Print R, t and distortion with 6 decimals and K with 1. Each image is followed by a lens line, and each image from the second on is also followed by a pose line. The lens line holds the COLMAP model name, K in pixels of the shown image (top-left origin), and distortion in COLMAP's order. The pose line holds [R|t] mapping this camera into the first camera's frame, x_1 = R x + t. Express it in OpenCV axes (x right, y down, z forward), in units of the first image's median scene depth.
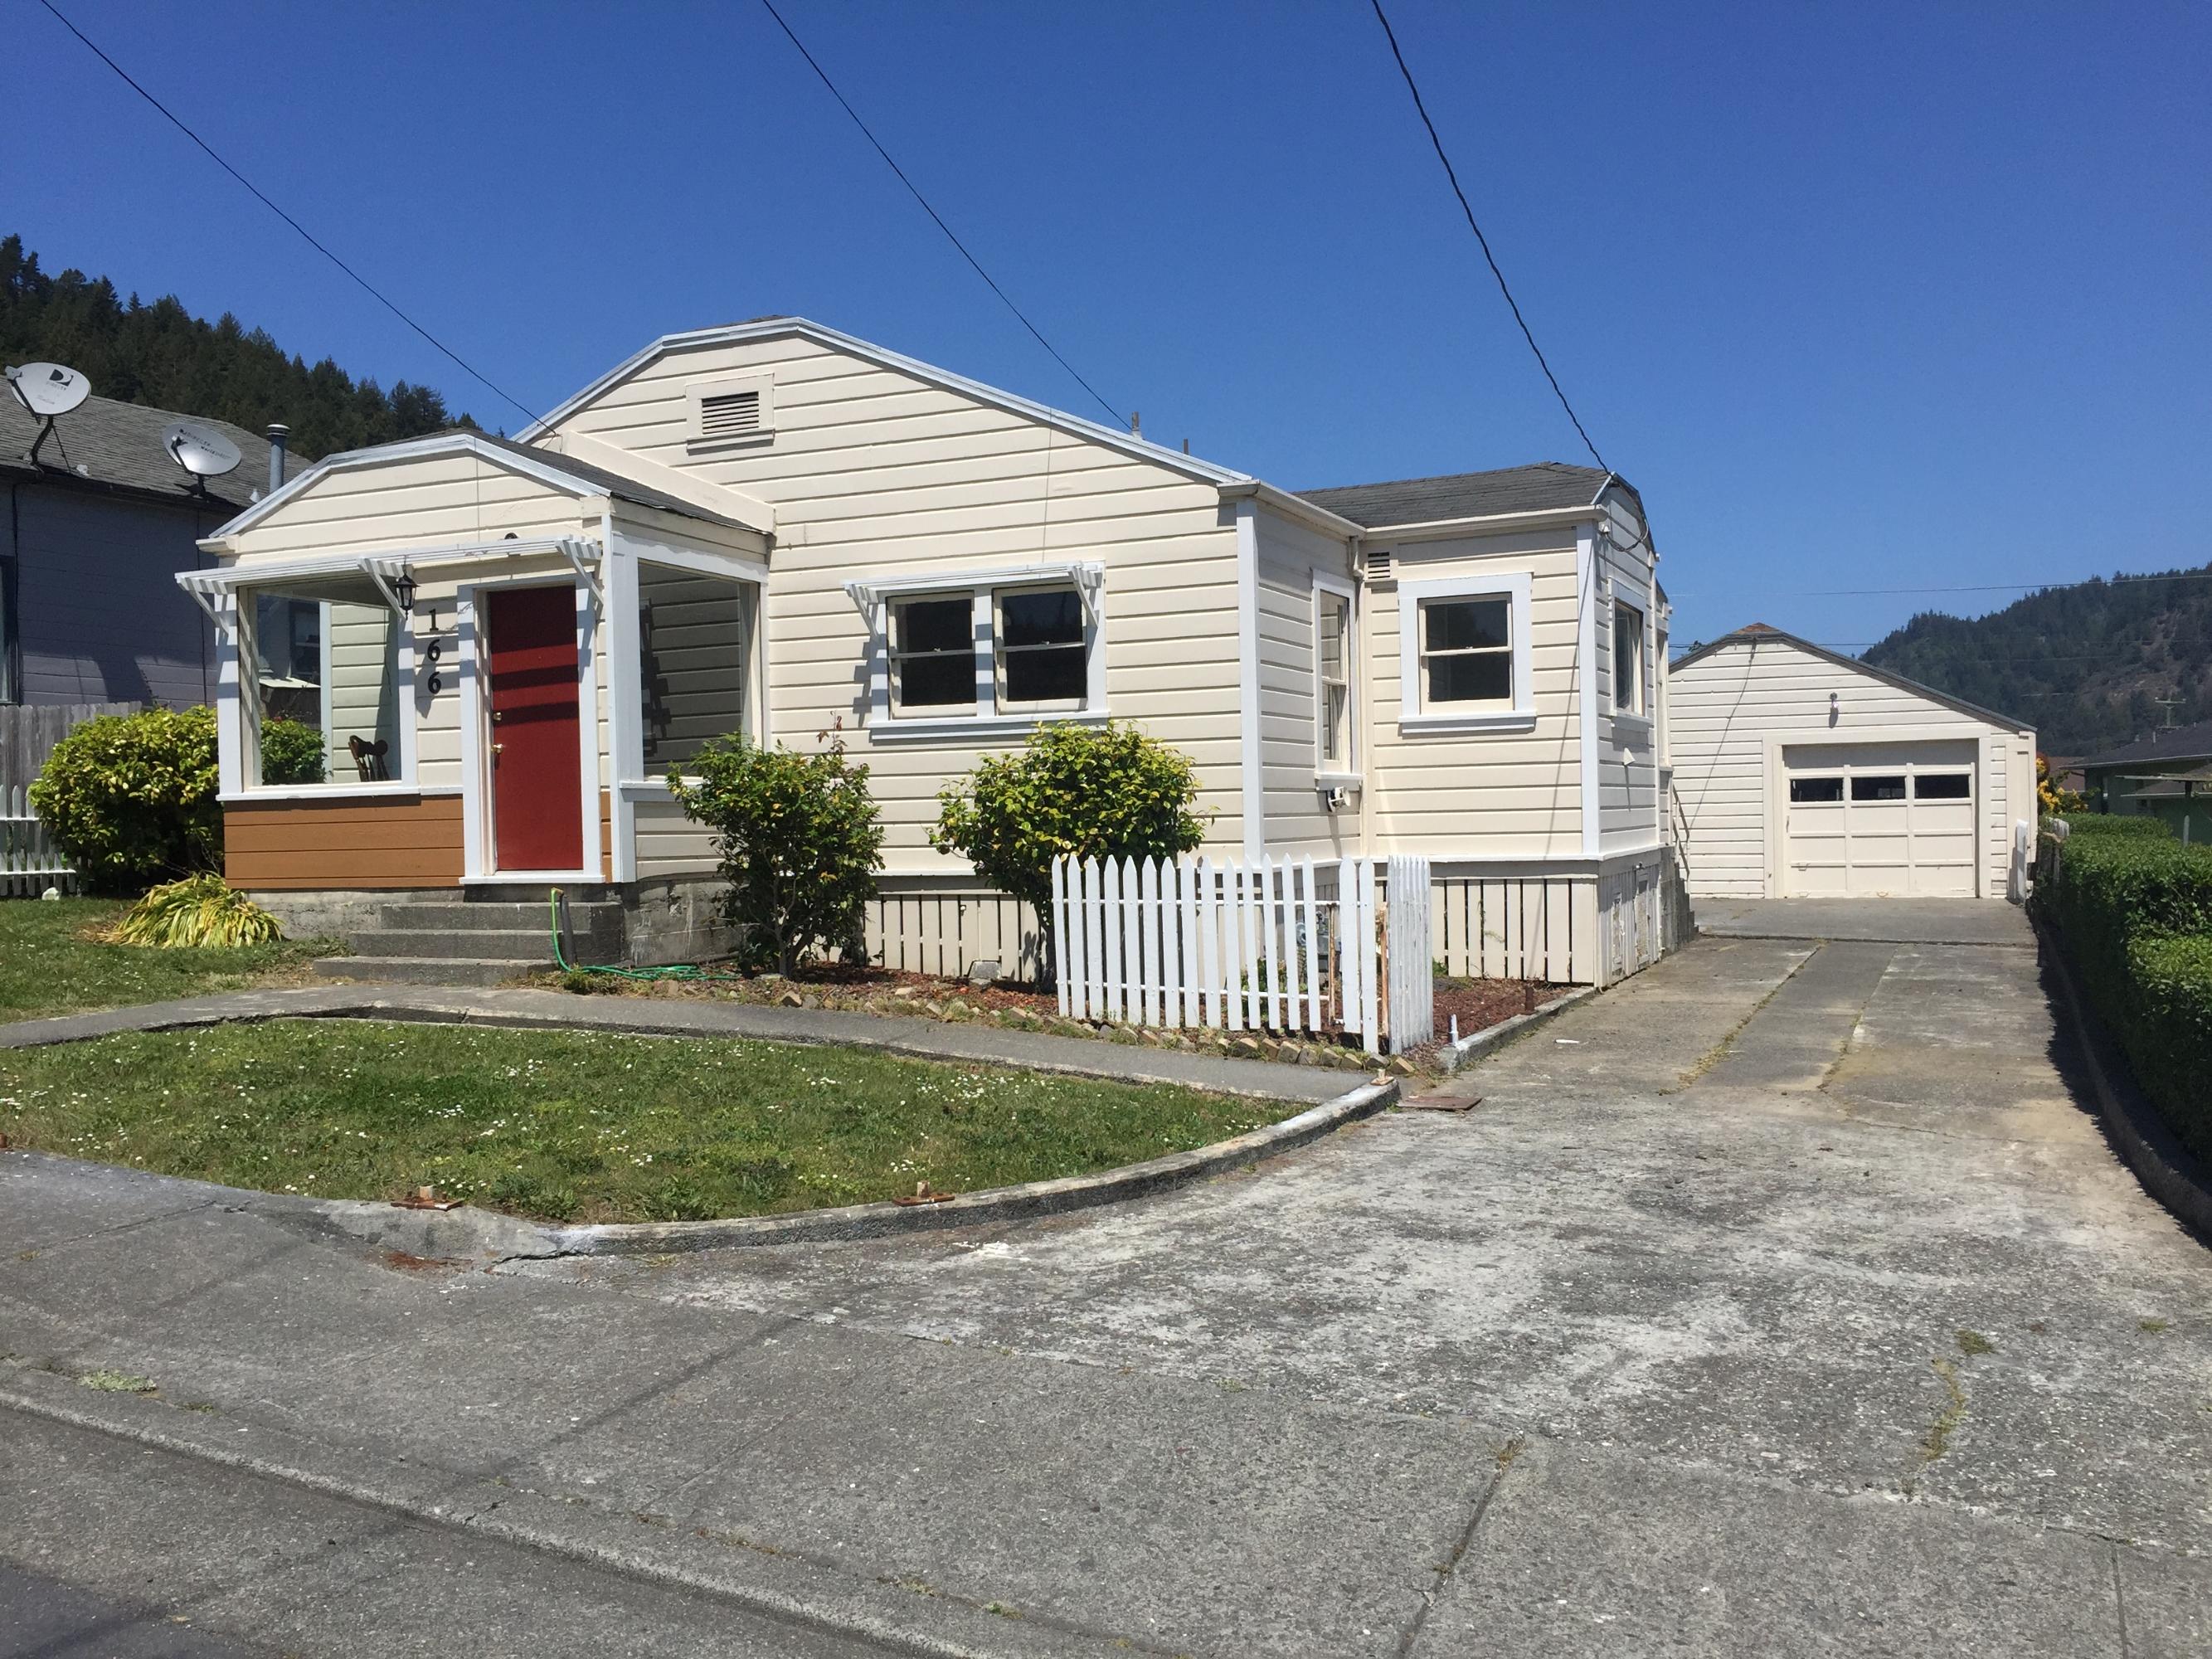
lens RADIAL K [[1980.9, 0, 1106.0], [0, 1980.9, 829.5], [0, 0, 1]] dist [0.041944, -0.005914]
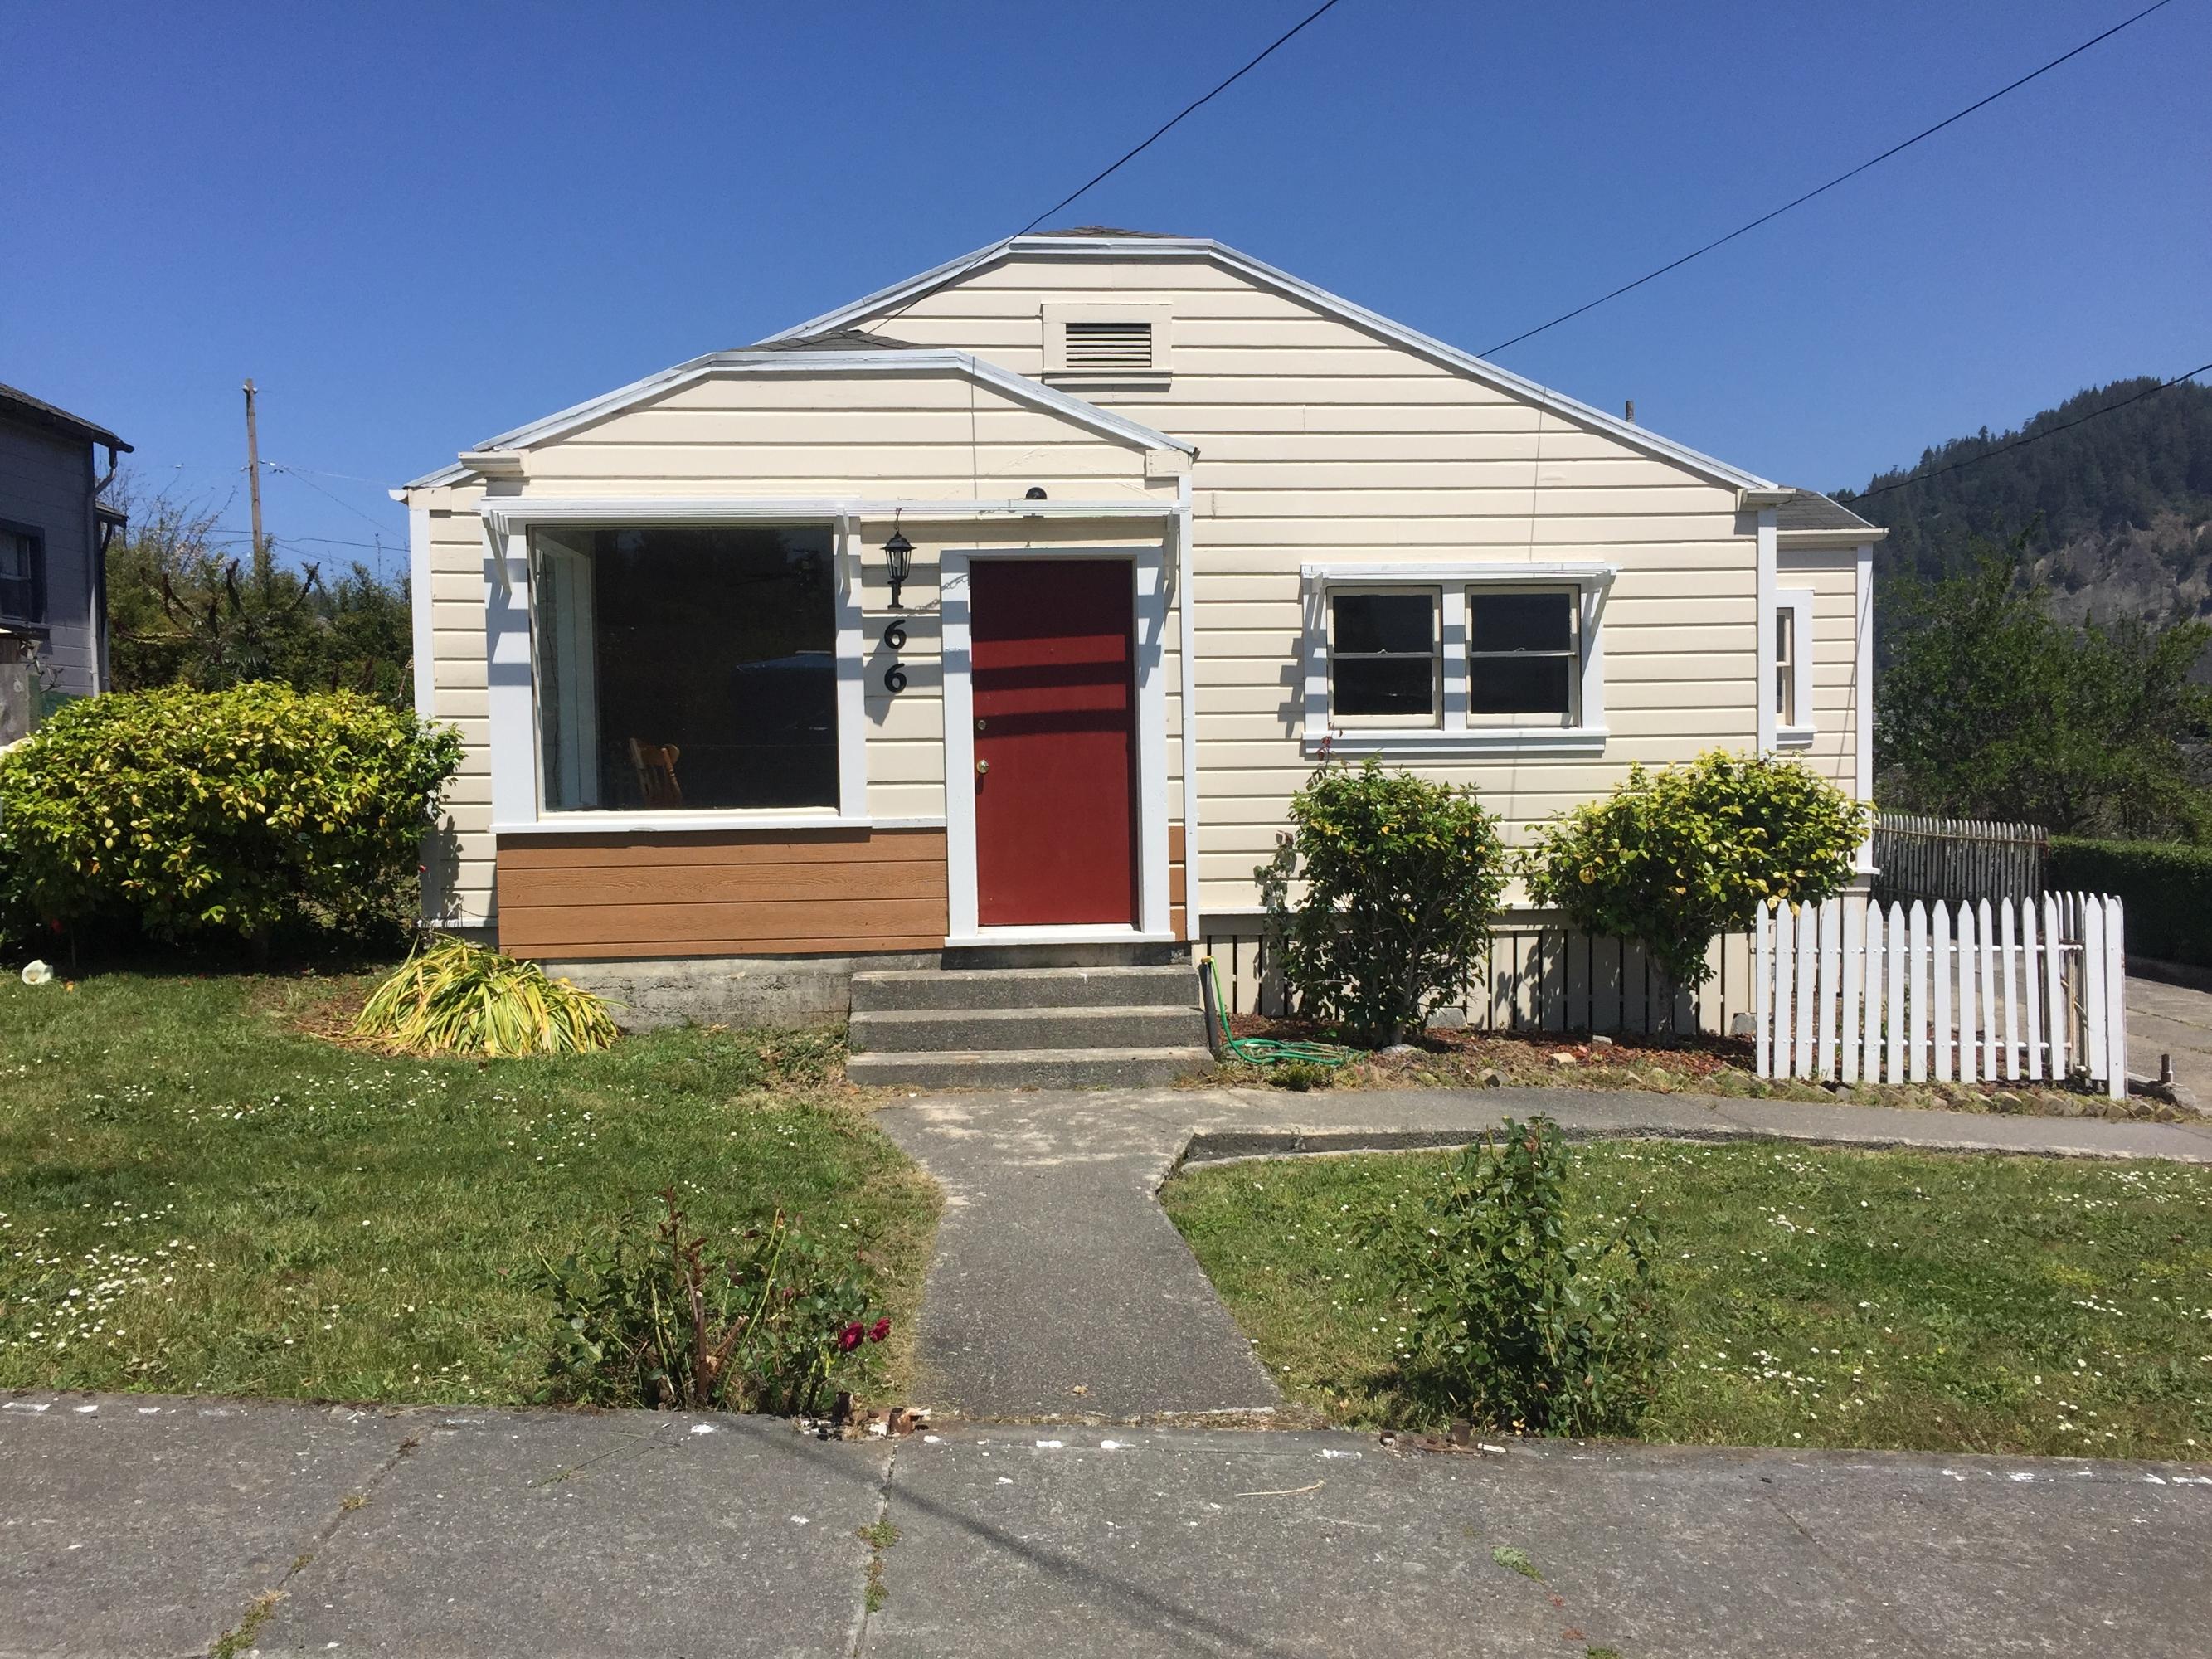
lens RADIAL K [[1980.9, 0, 1106.0], [0, 1980.9, 829.5], [0, 0, 1]] dist [0.041944, -0.005914]
pose [[0.869238, -0.012498, 0.494235, -0.637033], [-0.003982, 0.999471, 0.032278, -0.041222], [-0.494377, -0.030025, 0.868729, 0.312724]]
